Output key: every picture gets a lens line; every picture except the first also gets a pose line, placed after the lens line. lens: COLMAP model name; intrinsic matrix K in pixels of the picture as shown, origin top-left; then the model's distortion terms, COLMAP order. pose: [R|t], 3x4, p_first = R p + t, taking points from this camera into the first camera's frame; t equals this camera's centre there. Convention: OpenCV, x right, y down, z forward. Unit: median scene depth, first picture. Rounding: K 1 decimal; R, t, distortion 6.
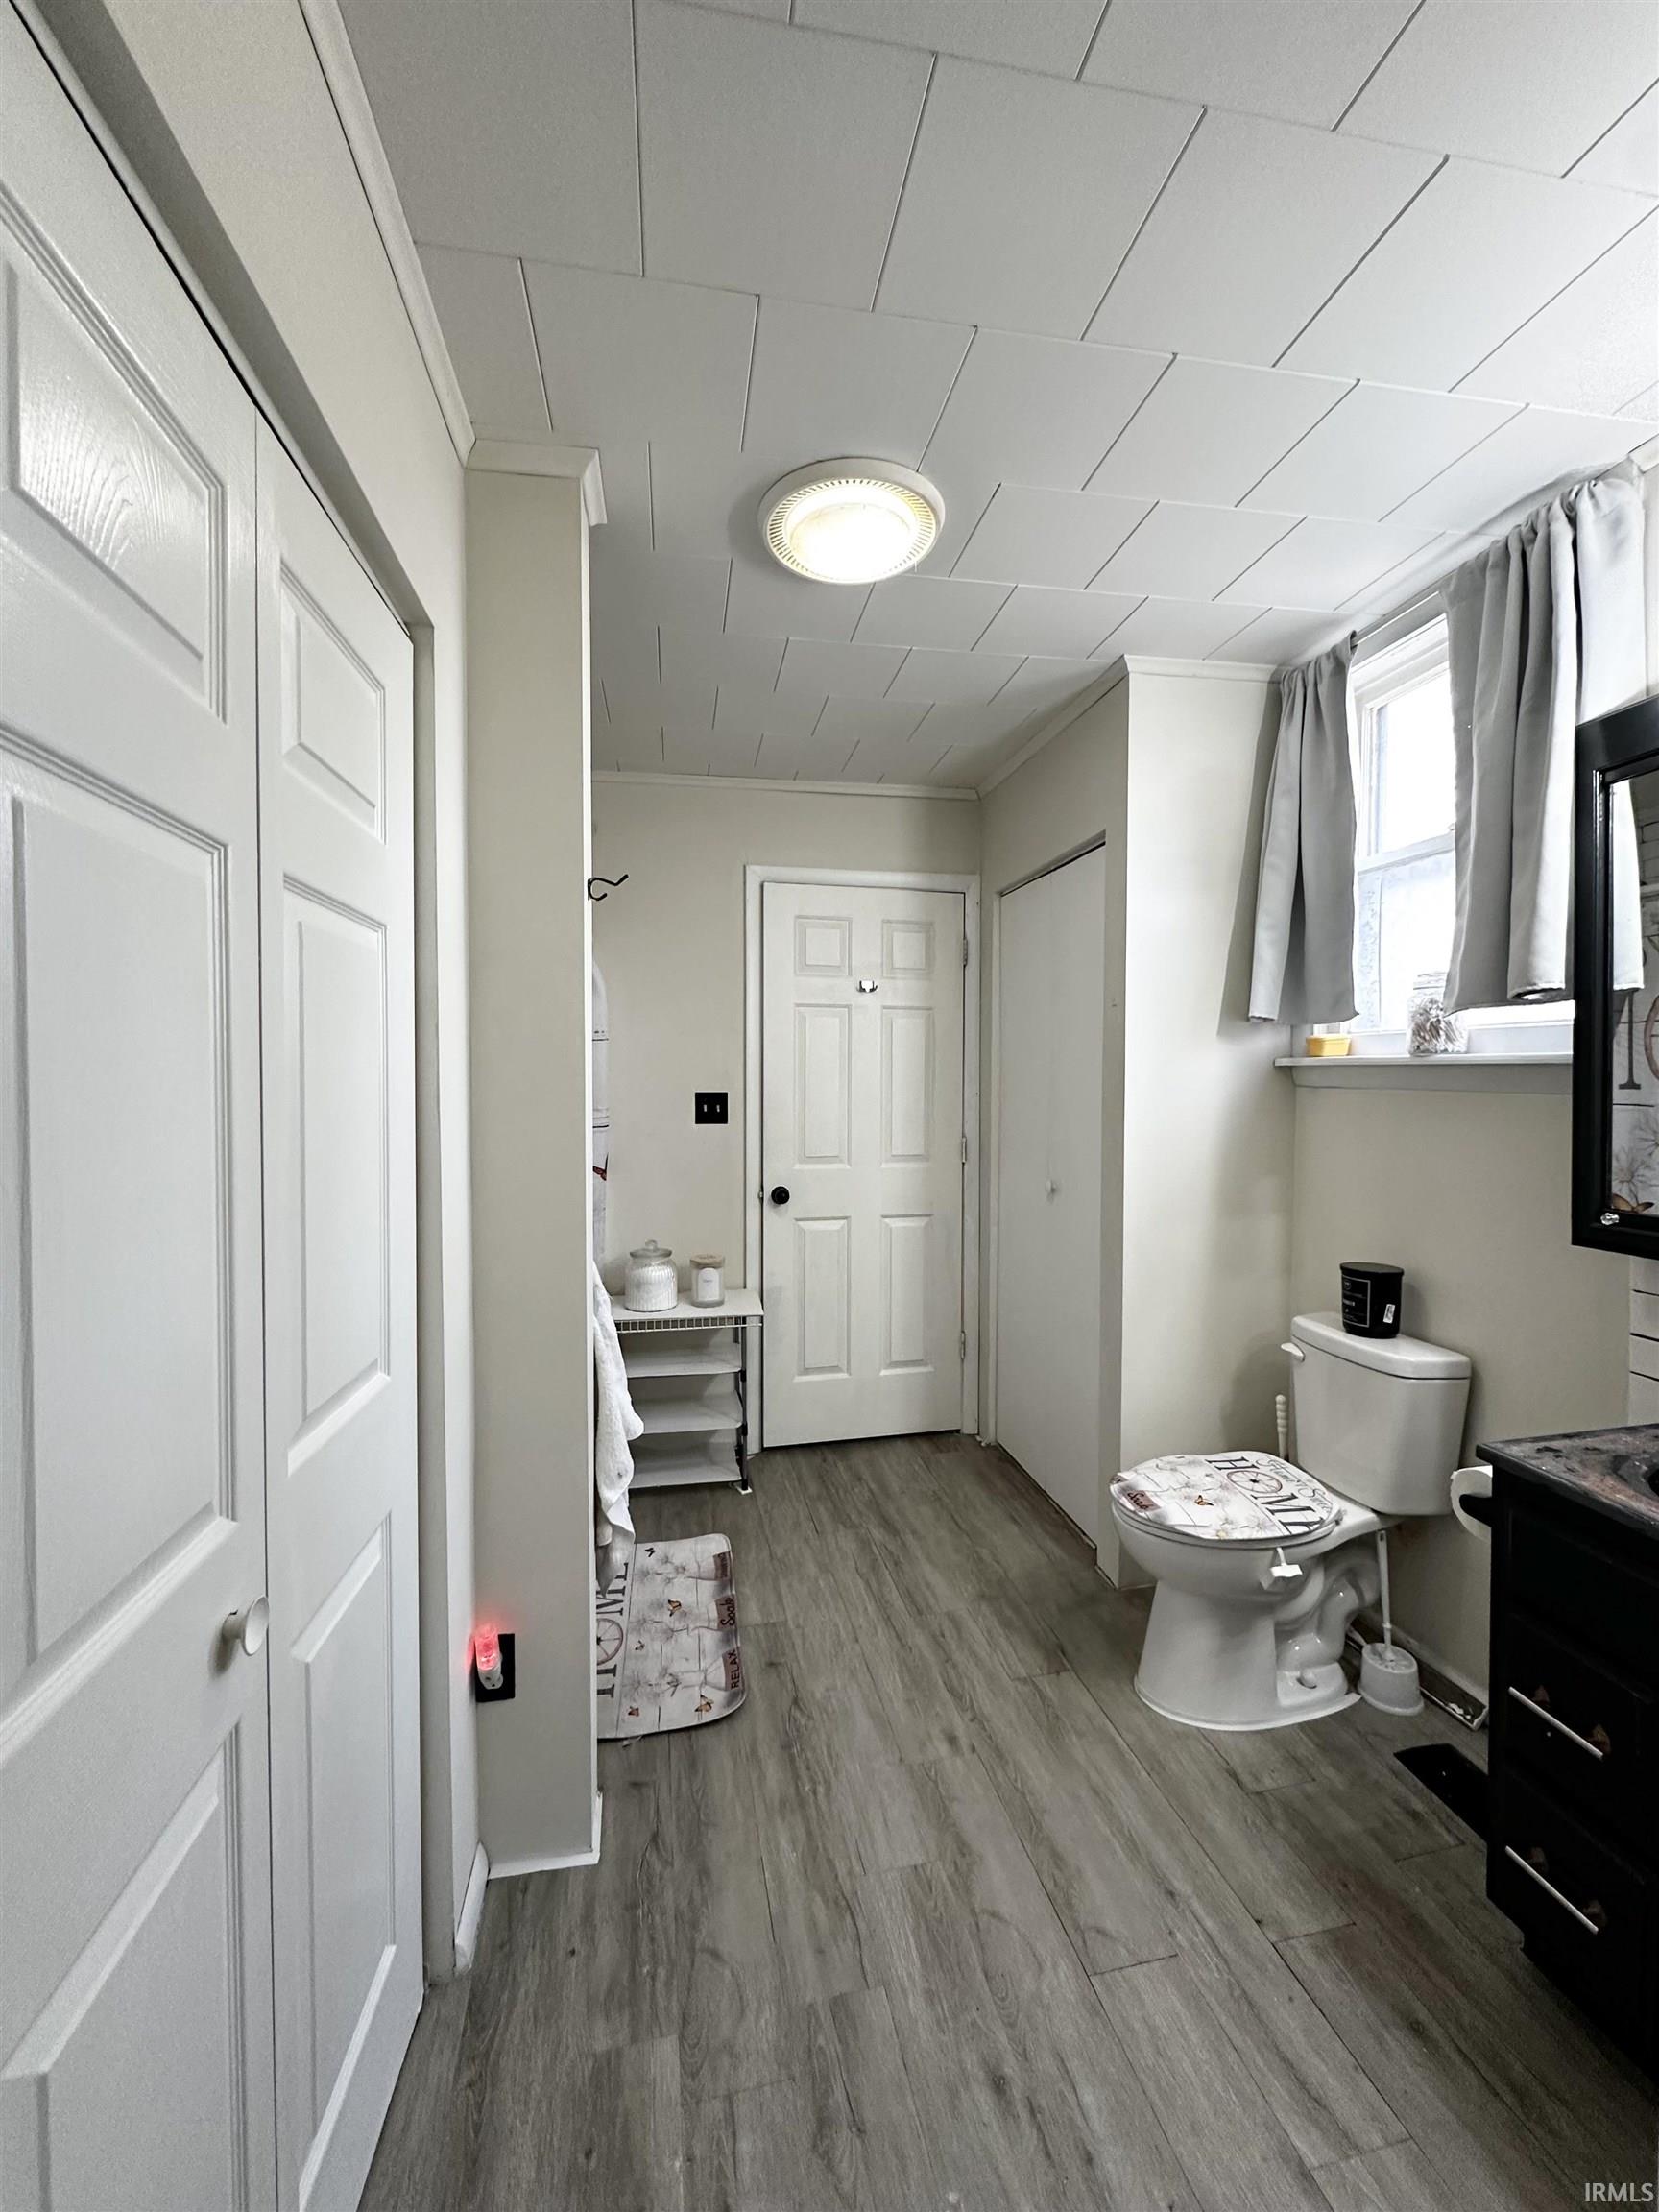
lens RADIAL K [[884.3, 0, 830.0], [0, 884.3, 1108.6], [0, 0, 1]] dist [-0.001536, 0.000626]
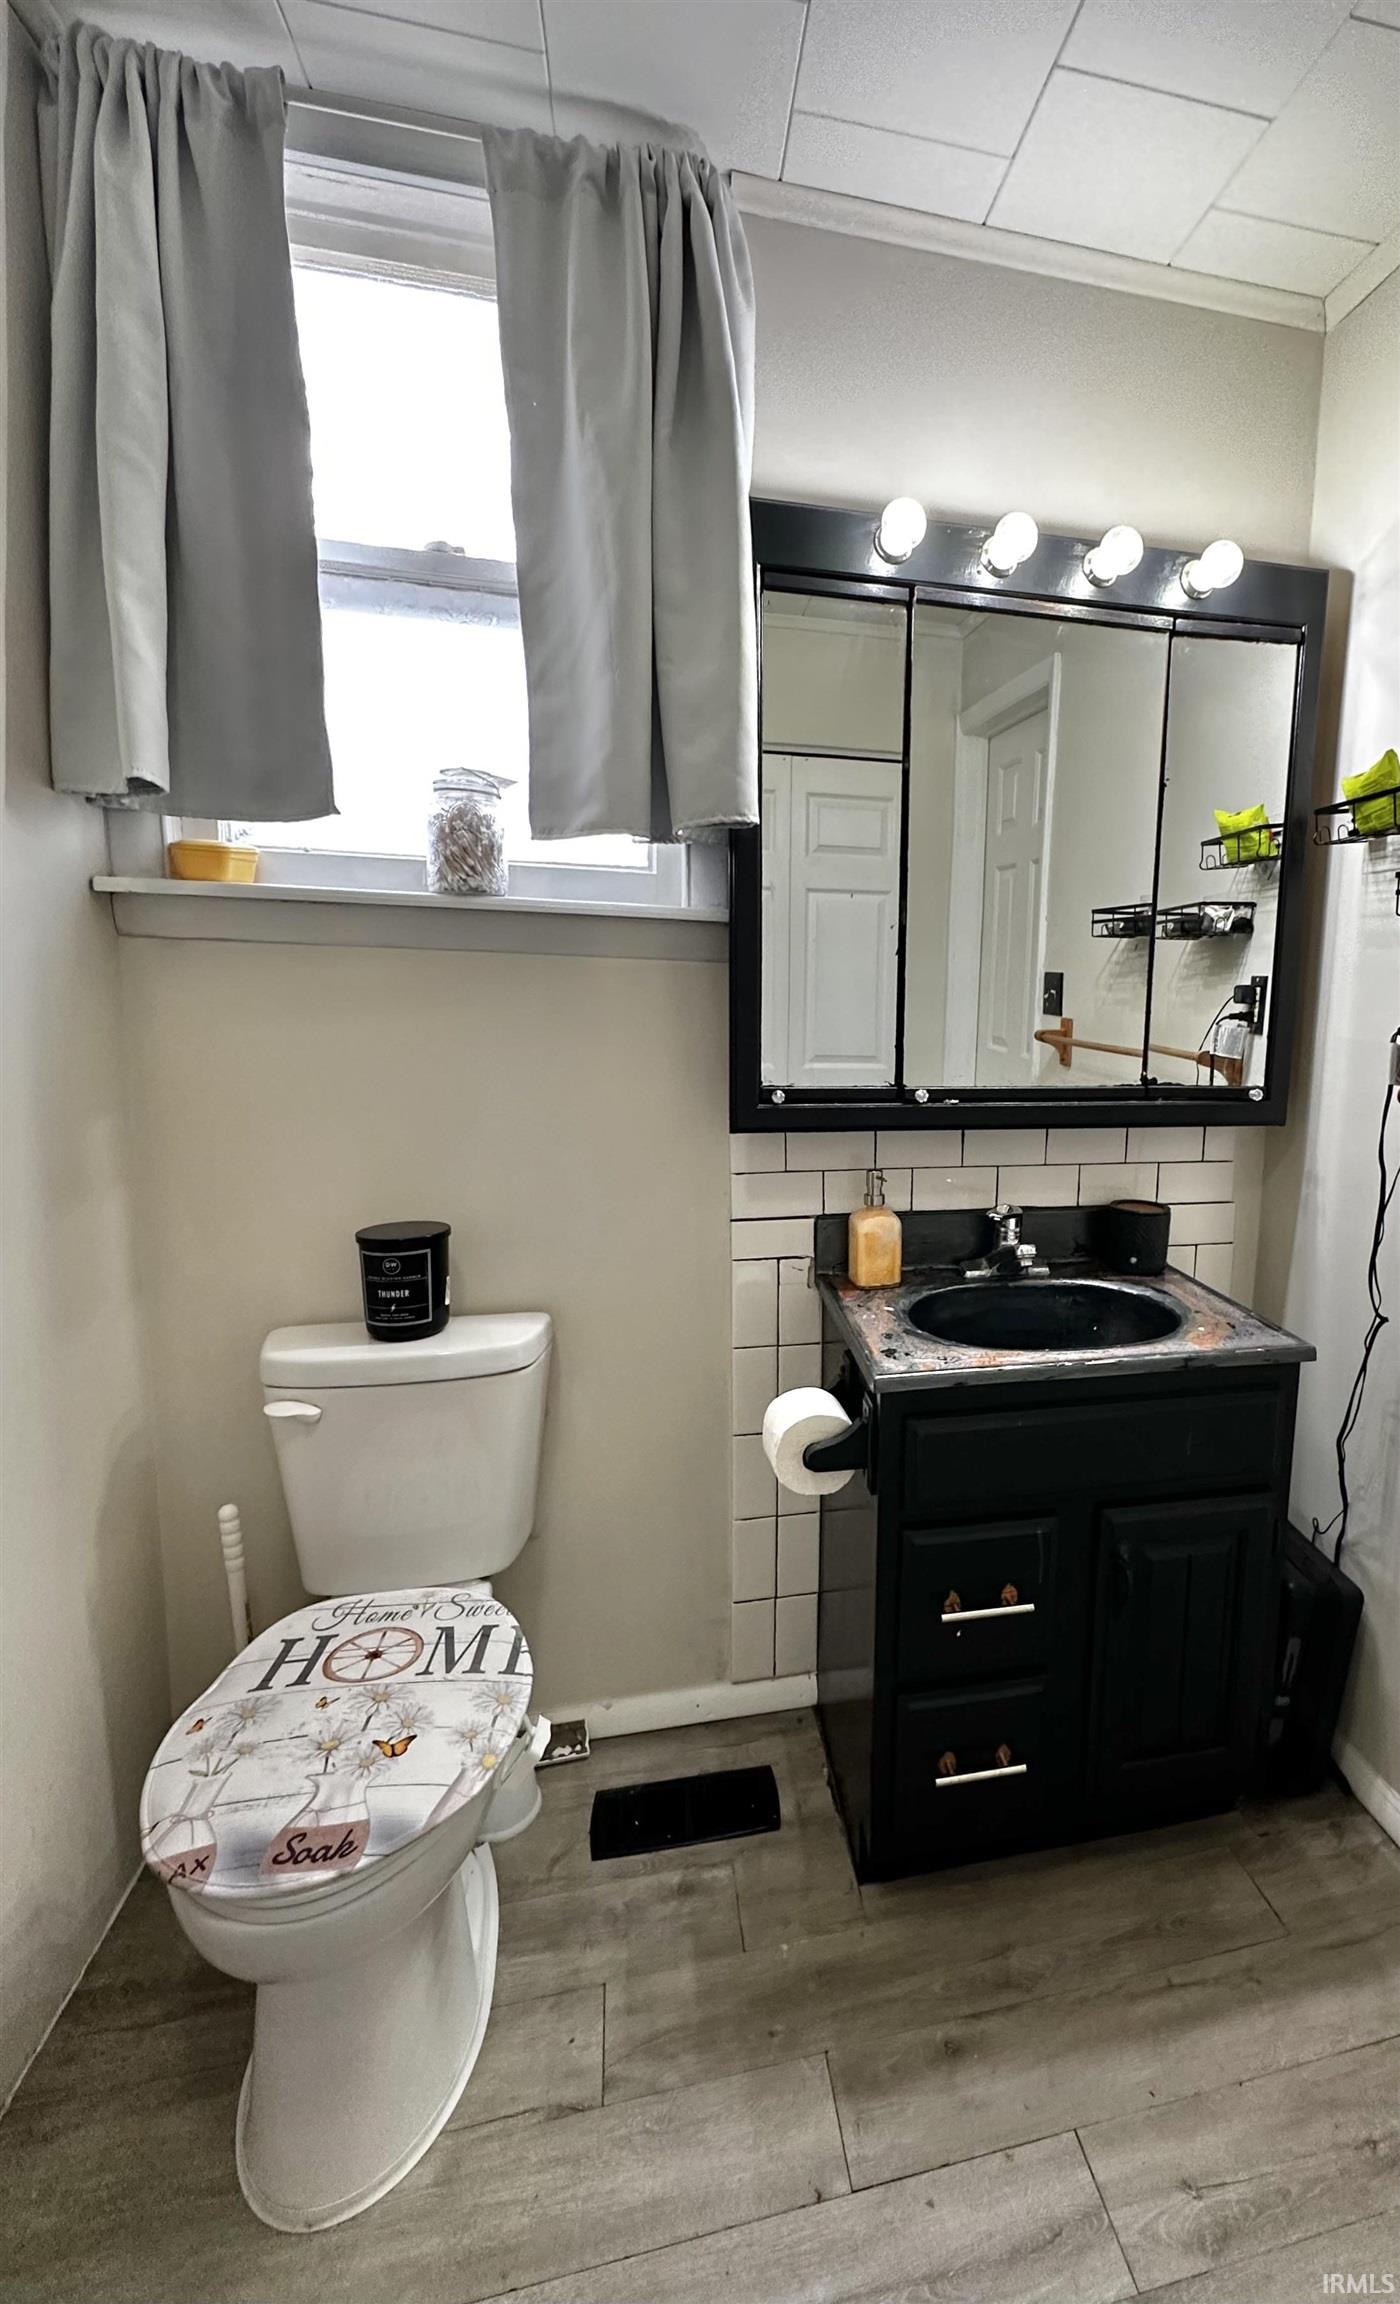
lens RADIAL K [[1023.9, 0, 895.7], [0, 1023.9, 1133.5], [0, 0, 1]] dist [-0.002646, -0.000747]
pose [[-0.056110, -0.130801, 0.989820, -0.124429], [0.010827, 0.991243, 0.131602, 0.018930], [-0.998366, 0.018101, -0.054202, 0.695962]]
